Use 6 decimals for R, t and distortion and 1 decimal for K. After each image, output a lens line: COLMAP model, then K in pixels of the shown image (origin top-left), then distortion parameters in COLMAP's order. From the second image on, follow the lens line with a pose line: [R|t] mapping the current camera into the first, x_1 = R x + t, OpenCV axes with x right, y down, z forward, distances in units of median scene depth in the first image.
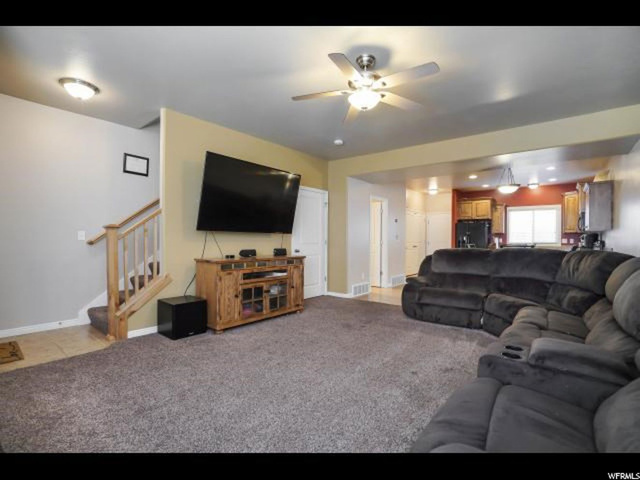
lens RADIAL K [[315.1, 0, 319.8], [0, 315.1, 241.3], [0, 0, 1]] dist [-0.005312, 0.000695]
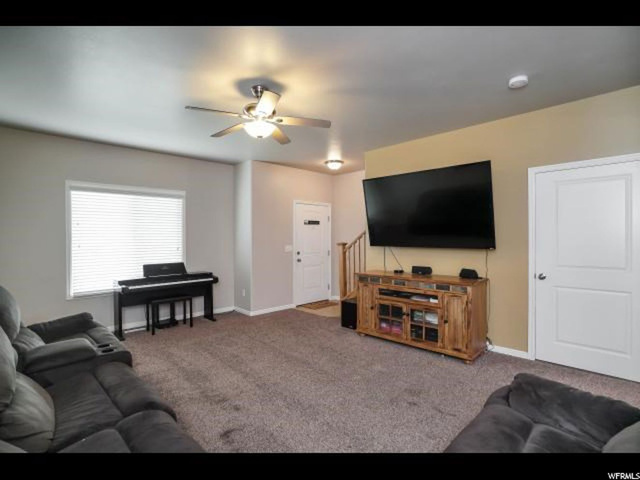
lens RADIAL K [[319.5, 0, 320.3], [0, 319.5, 240.0], [0, 0, 1]] dist [-0.017857, 0.002642]
pose [[-0.115351, -0.001711, -0.993323, 0.587719], [0.000124, 0.999998, -0.001737, -0.039339], [0.993325, -0.000324, -0.115351, 0.664964]]
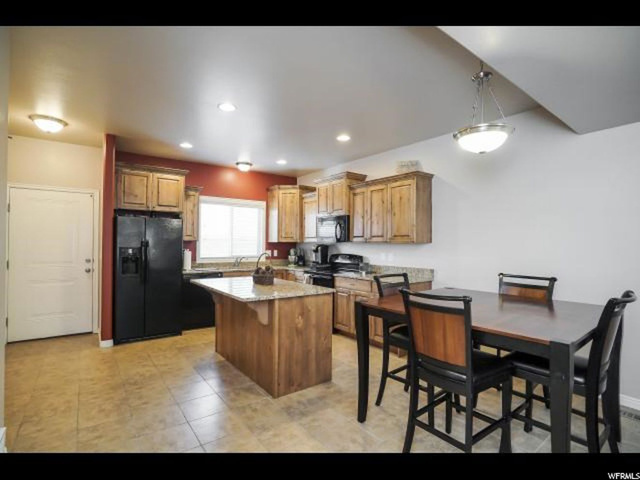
lens RADIAL K [[319.5, 0, 324.1], [0, 319.5, 243.1], [0, 0, 1]] dist [-0.017857, 0.002642]
pose [[0.246240, -0.000454, 0.969209, 0.154225], [0.000097, 1.000000, 0.000444, -0.037356], [-0.969209, -0.000016, 0.246240, 1.057407]]
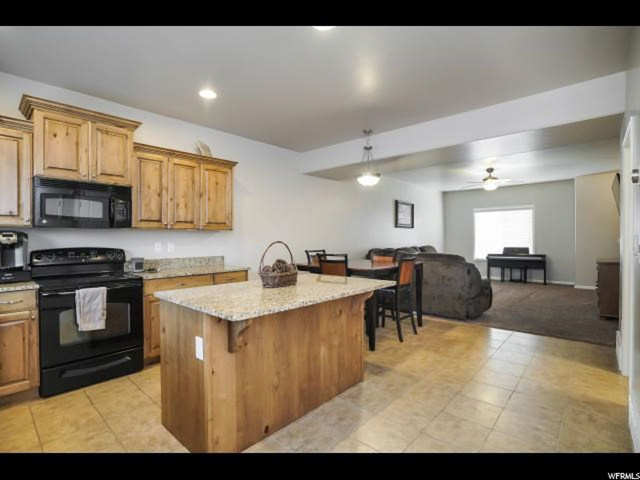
lens RADIAL K [[319.5, 0, 315.9], [0, 319.5, 236.9], [0, 0, 1]] dist [-0.017857, 0.002642]
pose [[-0.997822, -0.007498, 0.065537, 0.644133], [-0.007255, 0.999966, 0.003943, -0.028293], [-0.065564, 0.003459, -0.997842, 1.747697]]
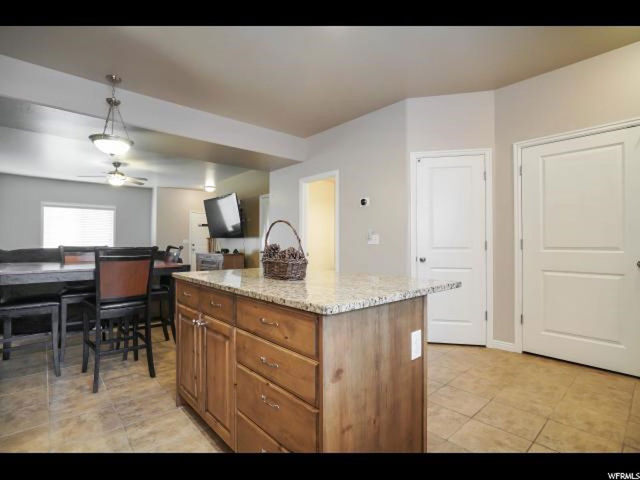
lens RADIAL K [[319.5, 0, 319.5], [0, 319.5, 240.3], [0, 0, 1]] dist [-0.017857, 0.002642]
pose [[-0.178724, -0.018313, -0.983729, 1.042233], [-0.005077, 0.999831, -0.017690, 0.005515], [0.983886, 0.001832, -0.178787, 1.416532]]
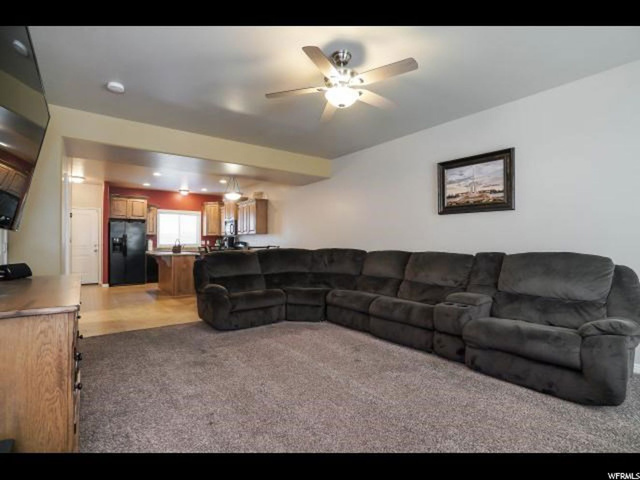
lens RADIAL K [[315.1, 0, 318.1], [0, 315.1, 241.7], [0, 0, 1]] dist [-0.005312, 0.000695]
pose [[0.256243, -0.004056, 0.966604, -0.398695], [0.007990, 0.999966, 0.002078, -0.005058], [-0.966579, 0.007191, 0.256267, 0.416904]]
